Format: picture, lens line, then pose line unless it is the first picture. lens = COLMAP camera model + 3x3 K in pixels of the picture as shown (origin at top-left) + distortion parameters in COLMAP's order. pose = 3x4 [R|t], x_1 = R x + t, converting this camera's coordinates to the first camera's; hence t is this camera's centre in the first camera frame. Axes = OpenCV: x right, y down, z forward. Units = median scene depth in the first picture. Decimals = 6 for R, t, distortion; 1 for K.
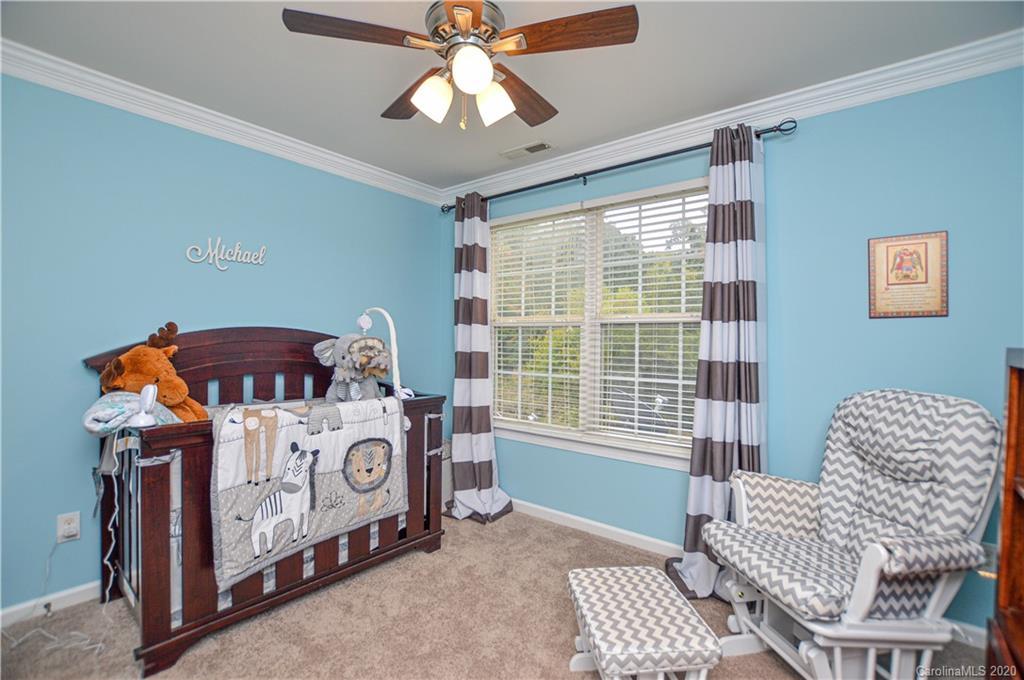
lens RADIAL K [[455.3, 0, 510.7], [0, 455.3, 335.6], [0, 0, 1]] dist [-0.024883, 0.000223]
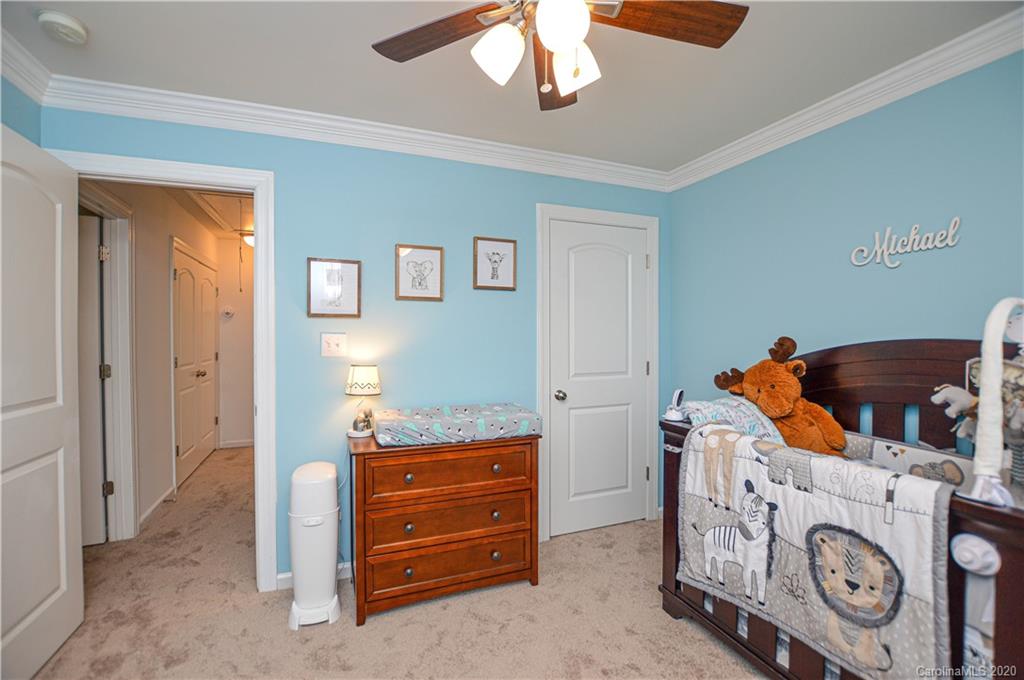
lens RADIAL K [[455.3, 0, 507.2], [0, 455.3, 335.8], [0, 0, 1]] dist [-0.024883, 0.000223]
pose [[-0.493252, -0.008231, -0.869847, 0.443014], [0.003180, 0.999931, -0.011265, -0.023206], [0.869880, -0.008323, -0.493192, 0.953739]]
